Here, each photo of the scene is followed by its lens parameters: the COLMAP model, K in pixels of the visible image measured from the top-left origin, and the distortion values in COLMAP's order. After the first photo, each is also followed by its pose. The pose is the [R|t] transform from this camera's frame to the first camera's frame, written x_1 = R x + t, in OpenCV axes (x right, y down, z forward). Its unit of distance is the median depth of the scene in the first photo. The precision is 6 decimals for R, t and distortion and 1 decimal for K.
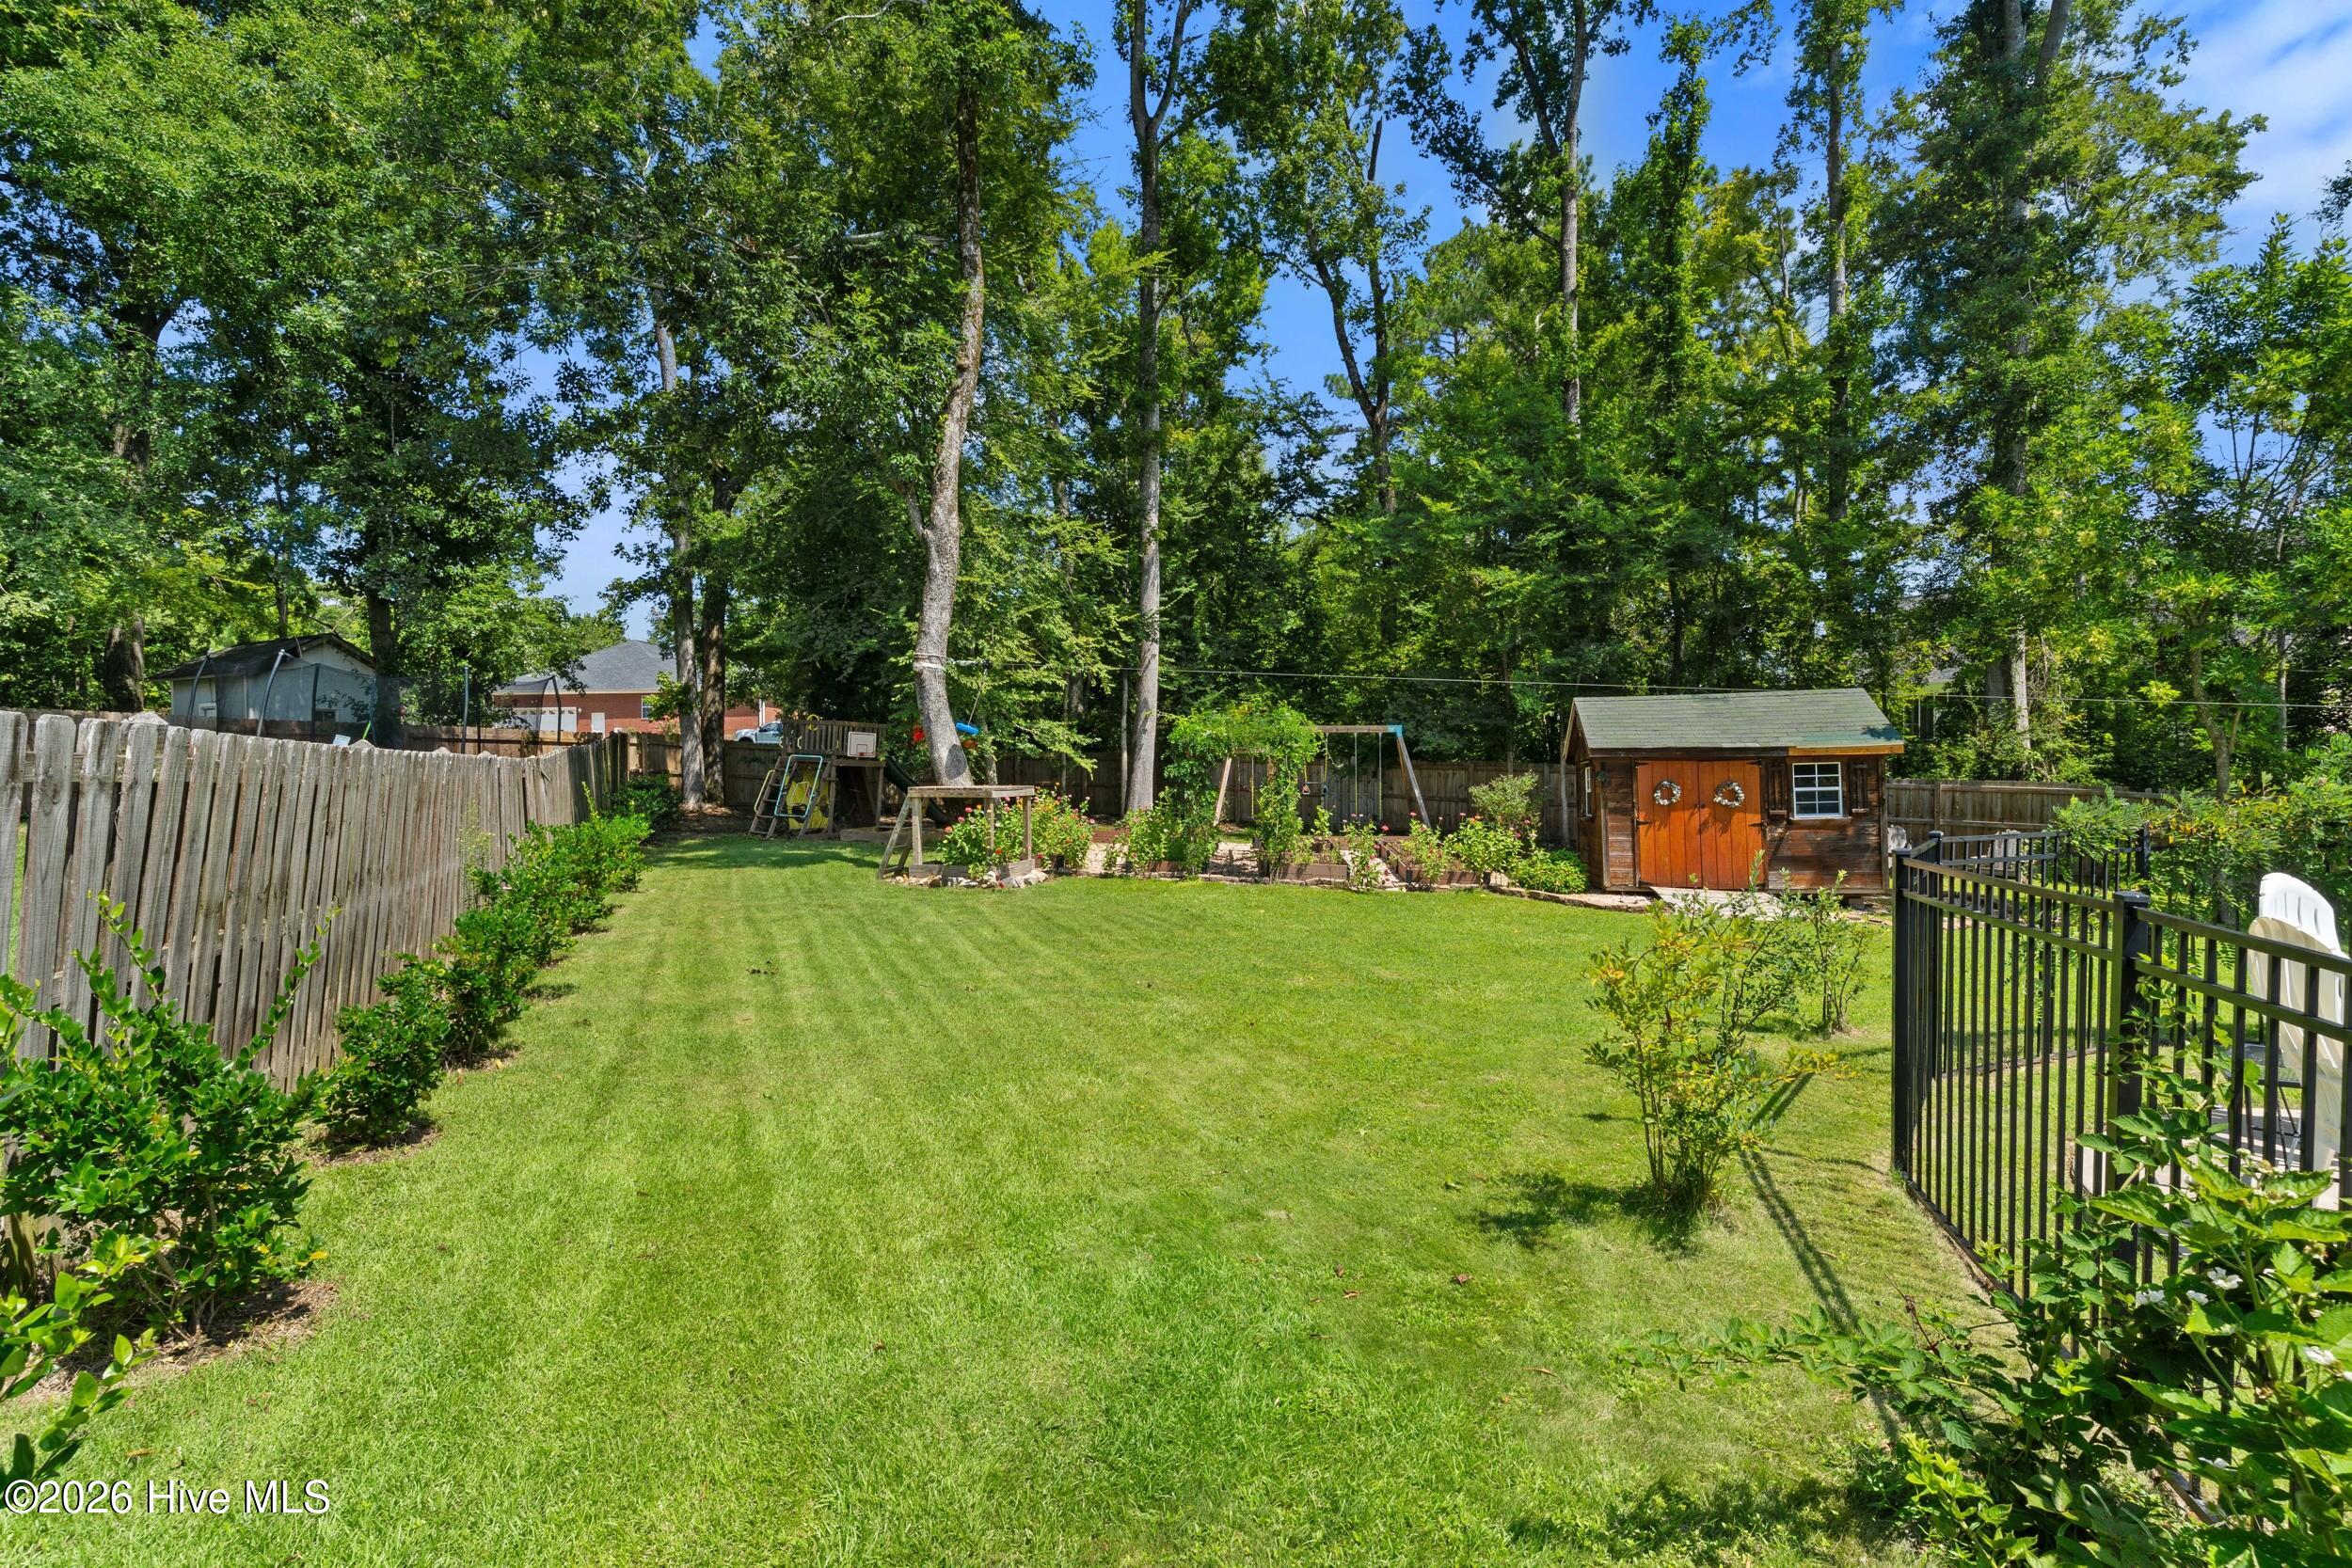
lens RADIAL K [[1166.0, 0, 1176.0], [0, 1166.0, 784.0], [0, 0, 1]] dist [0.020054, -0.001041]
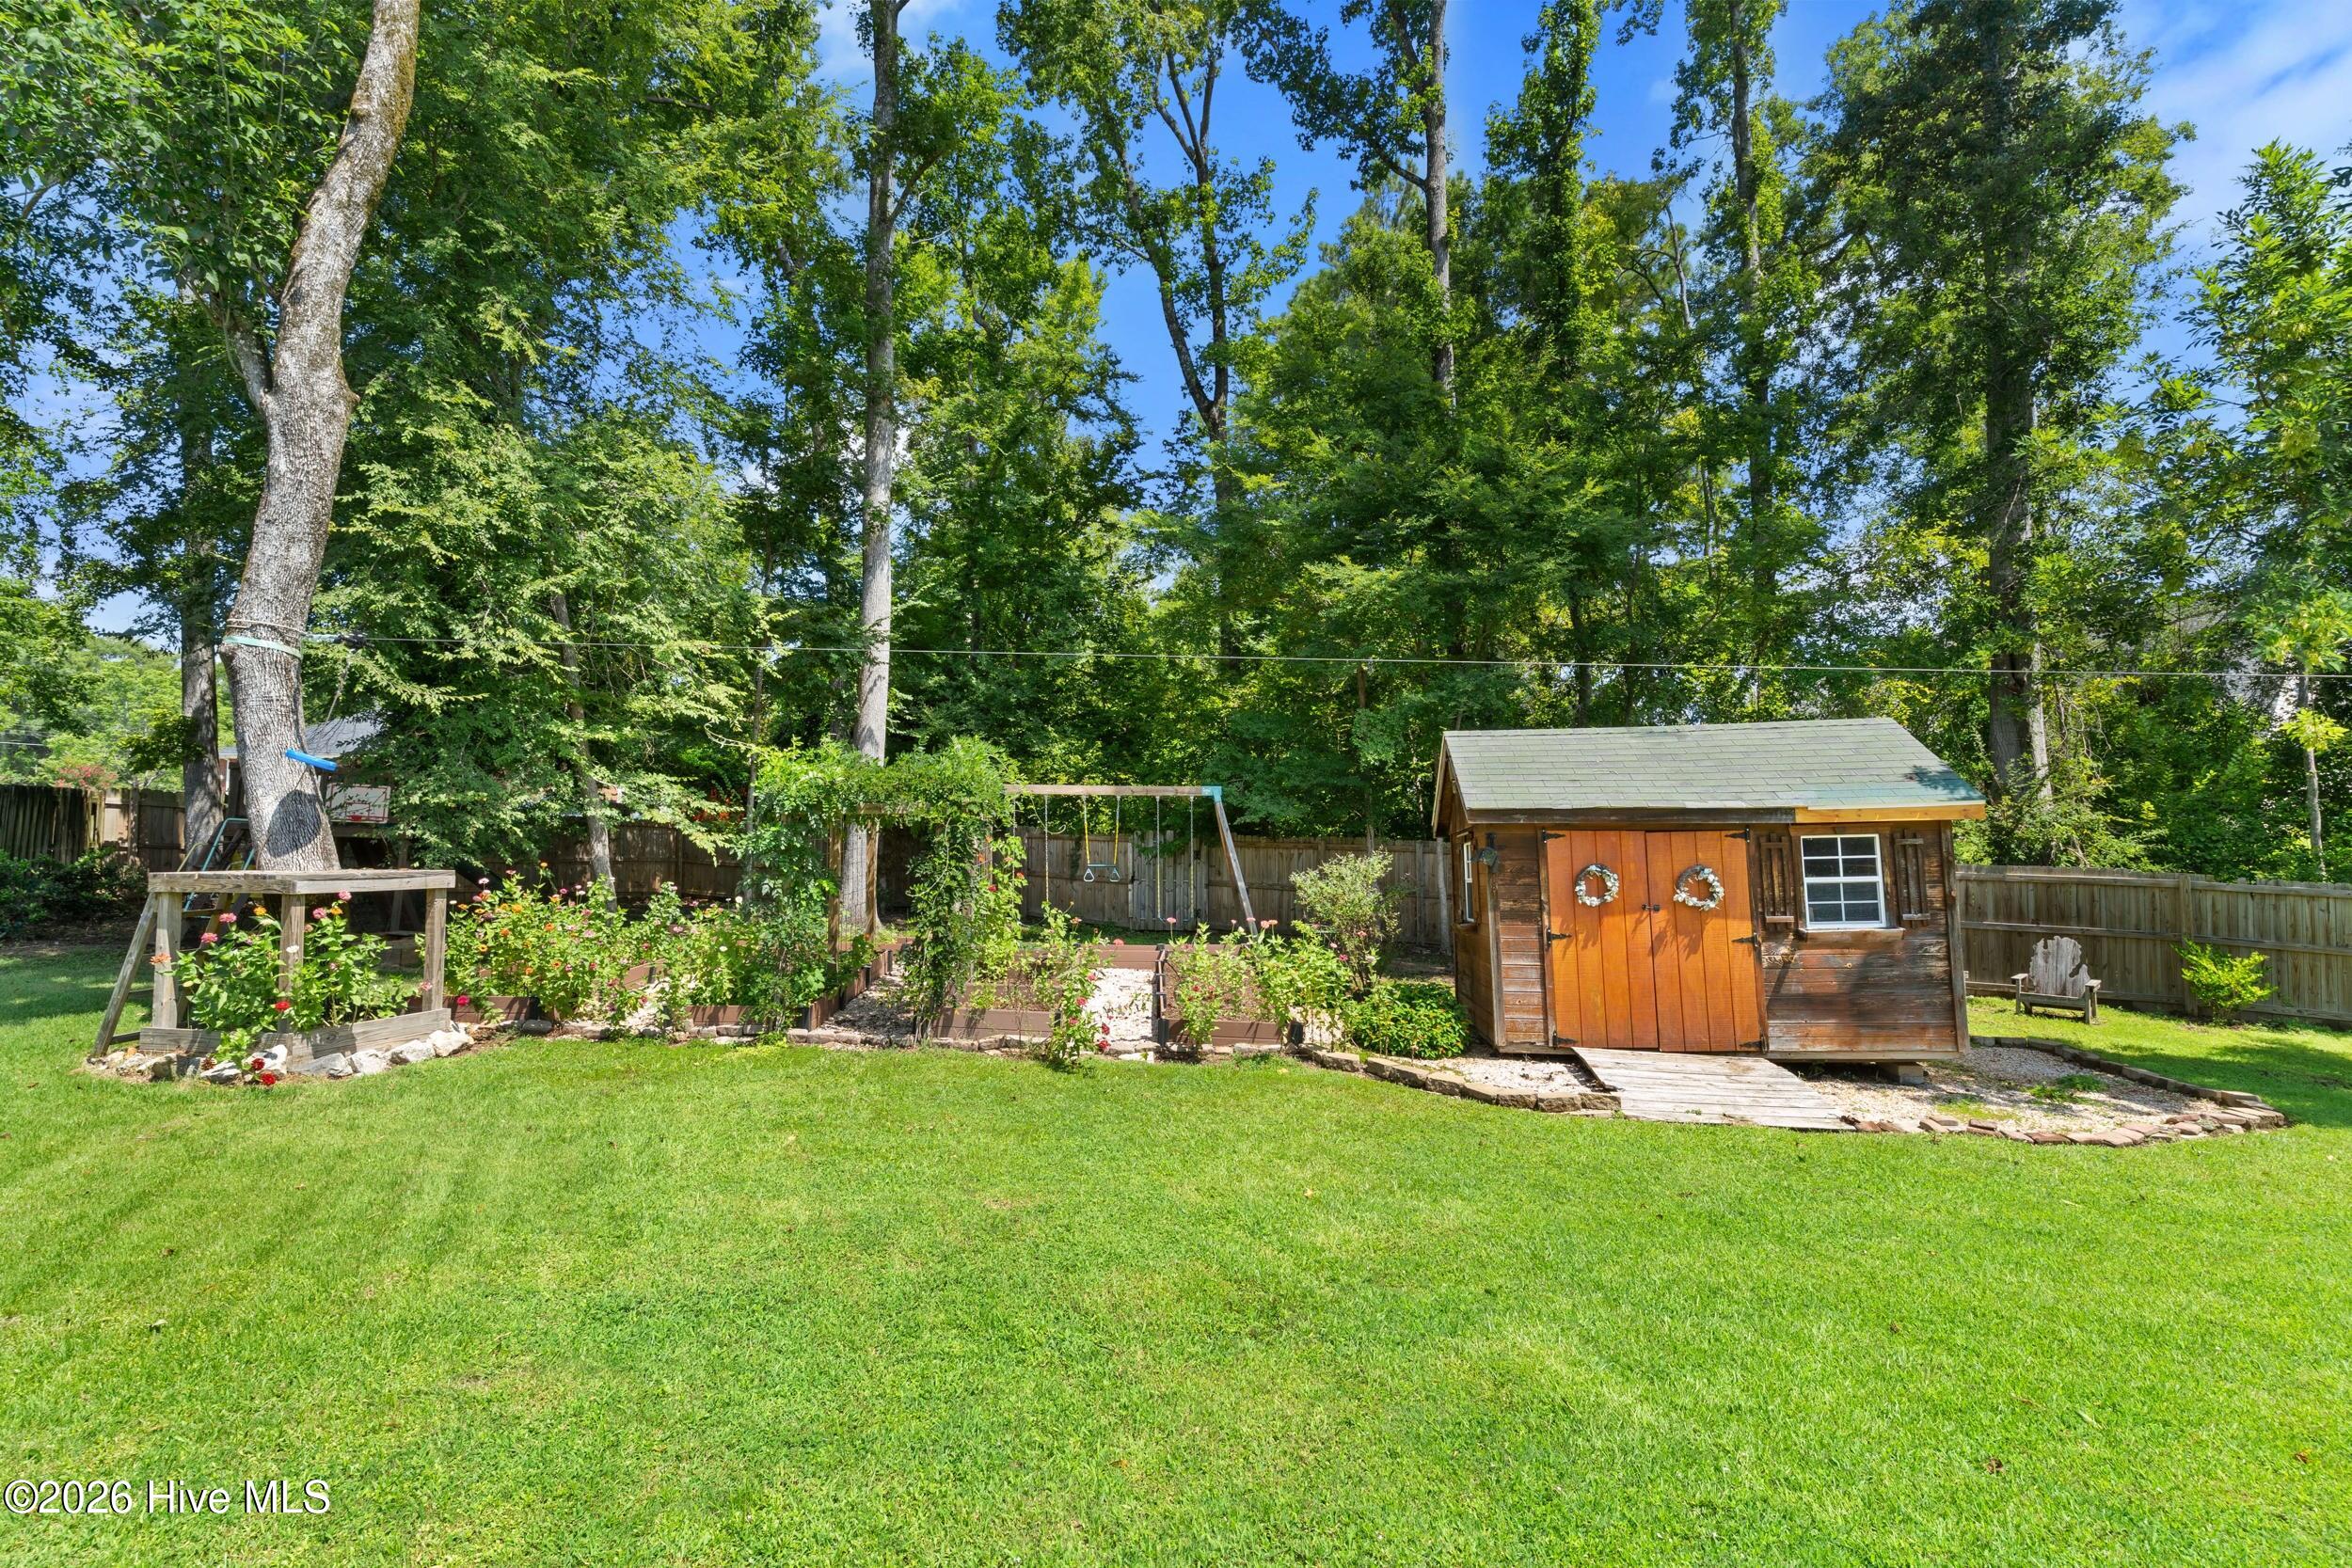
lens RADIAL K [[1142.7, 0, 1174.0], [0, 1142.7, 777.0], [0, 0, 1]] dist [0.003167, 0.000997]
pose [[0.997036, 0.009692, 0.076317, 0.127353], [-0.003684, 0.996910, -0.078465, -0.000563], [-0.076842, 0.077951, 0.993991, 0.343007]]
